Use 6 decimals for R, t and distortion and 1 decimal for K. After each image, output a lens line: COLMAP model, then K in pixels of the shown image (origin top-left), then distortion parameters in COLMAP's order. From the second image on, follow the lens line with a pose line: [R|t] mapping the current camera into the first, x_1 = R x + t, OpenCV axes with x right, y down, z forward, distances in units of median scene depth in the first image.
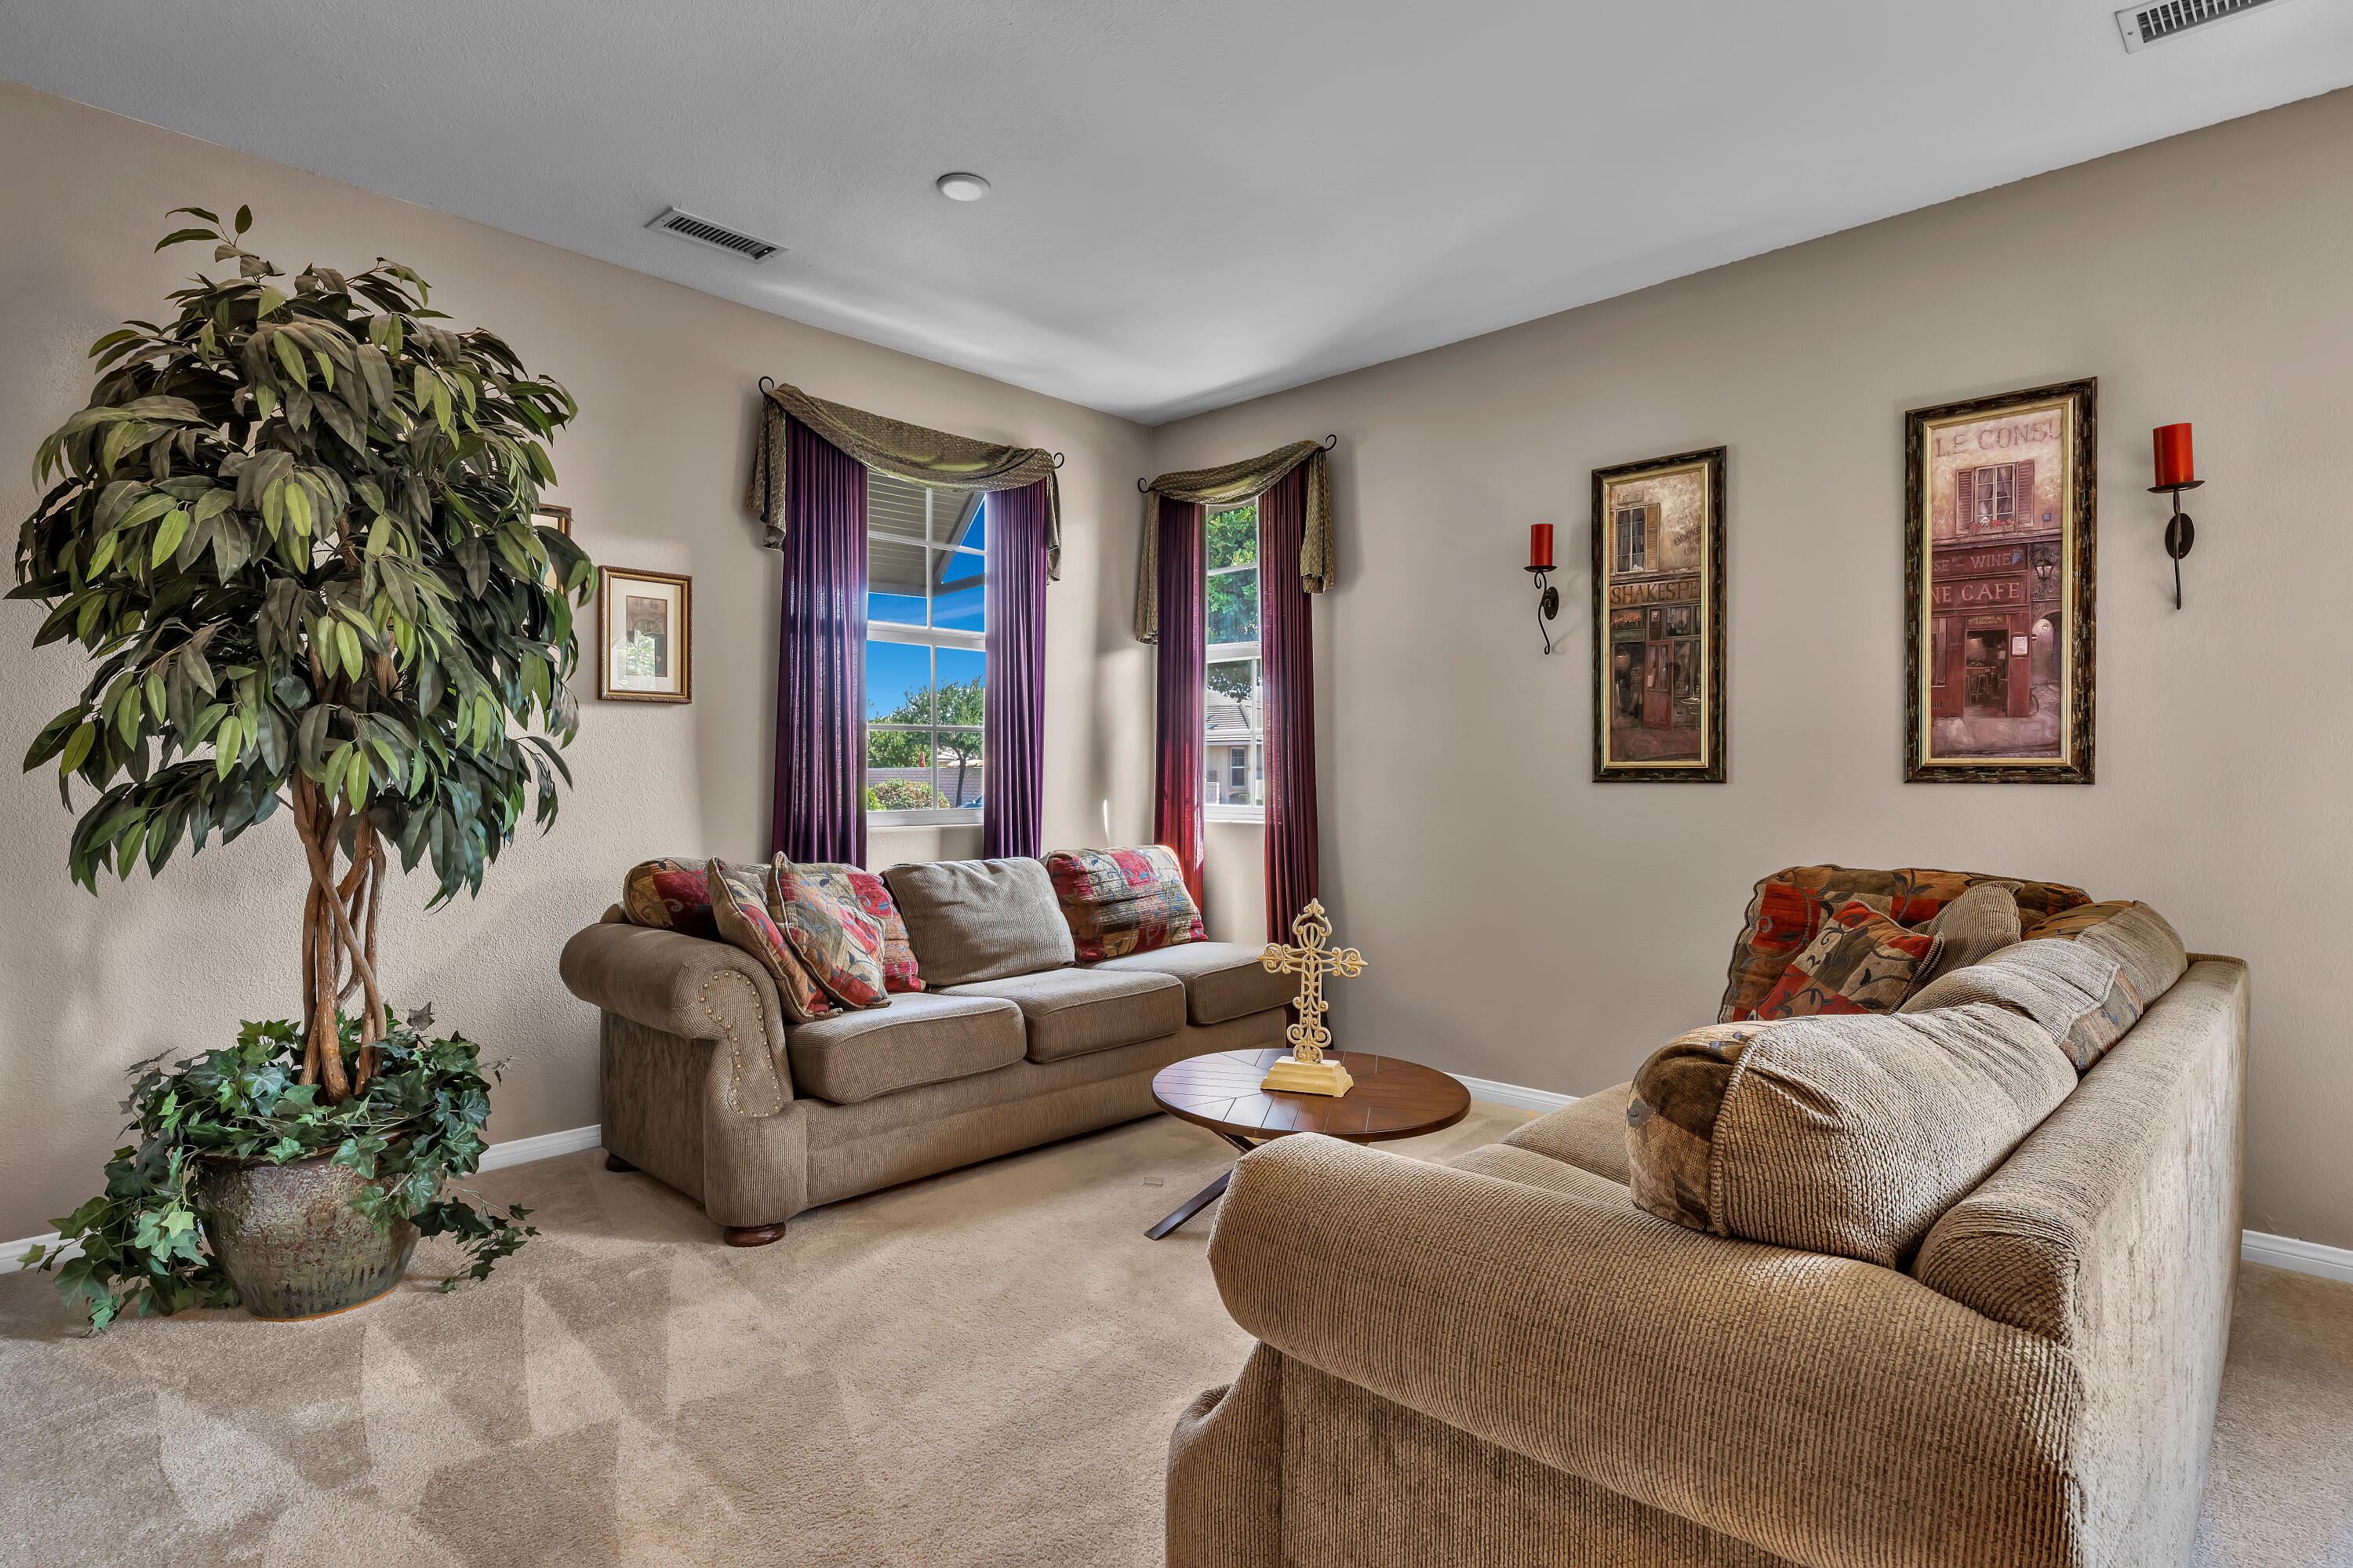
lens RADIAL K [[1190.3, 0, 1183.9], [0, 1190.3, 774.7], [0, 0, 1]] dist [0.002425, -0.000082]
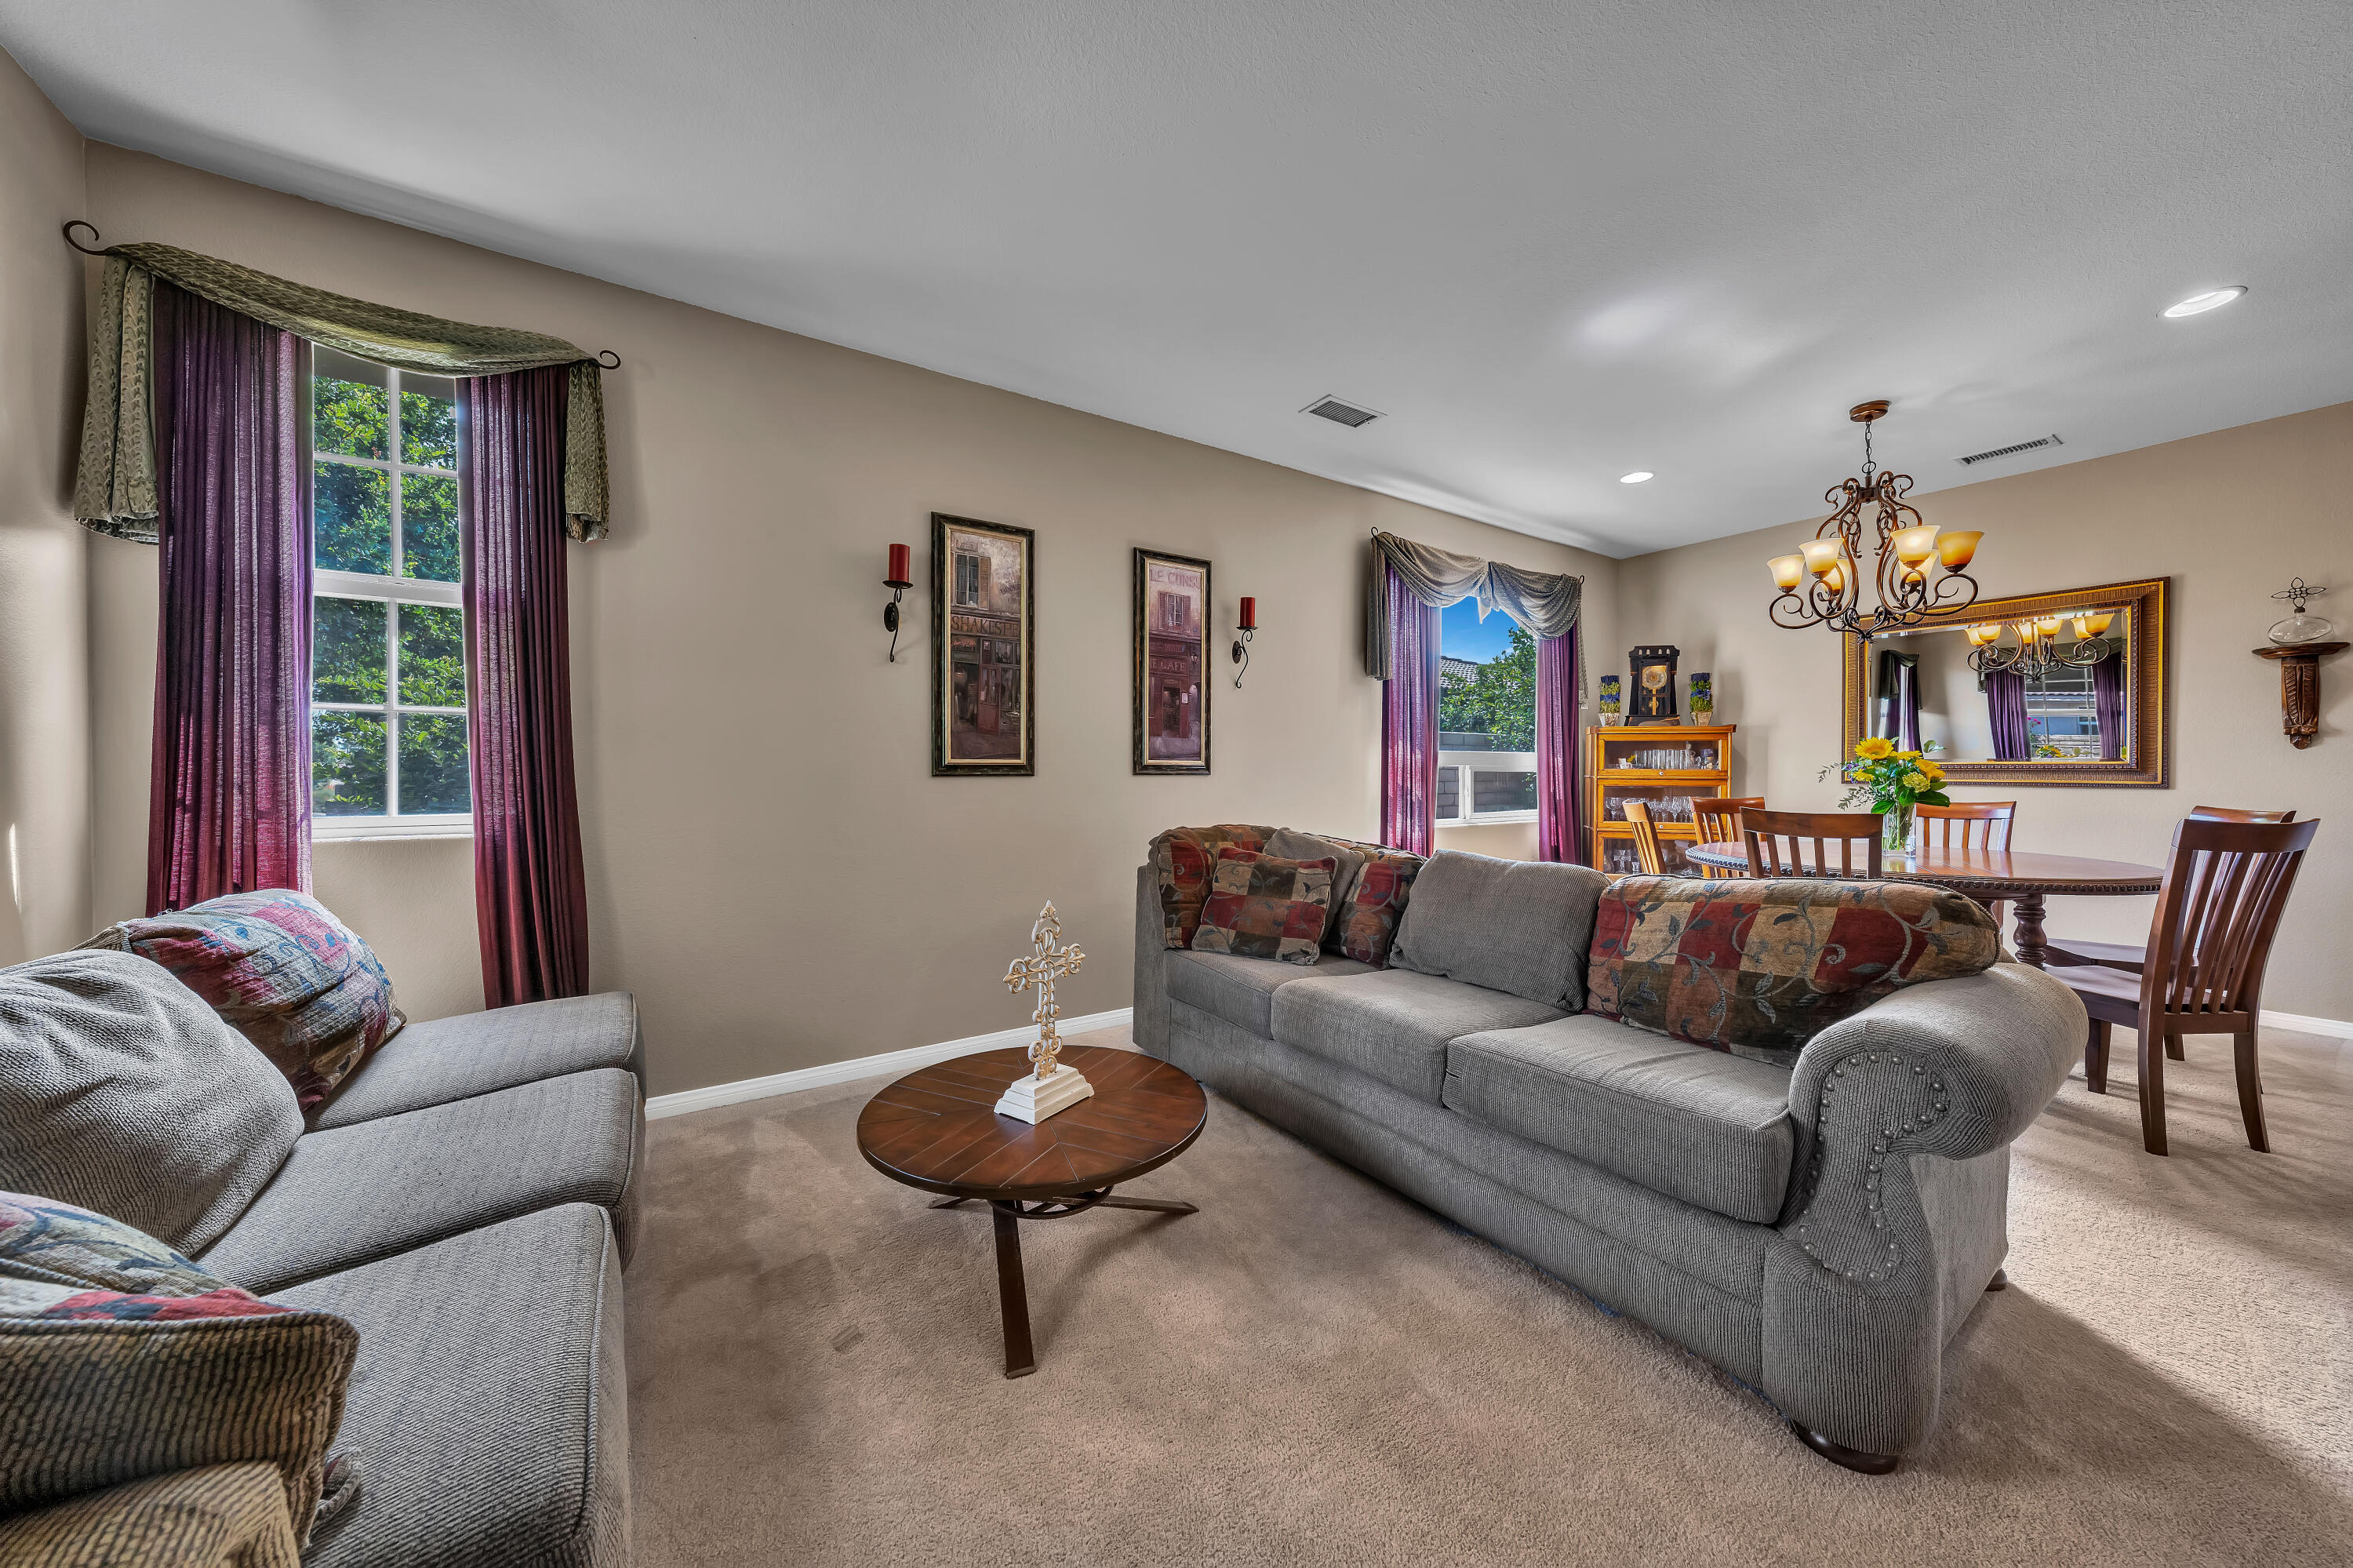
lens RADIAL K [[801.0, 0, 1176.6], [0, 801.0, 774.1], [0, 0, 1]] dist [0.000001, 0.000027]
pose [[0.226753, -0.005906, 0.973934, -0.396276], [-0.001213, 0.999979, 0.006346, -0.001306], [-0.973951, -0.002620, 0.226741, 0.612949]]
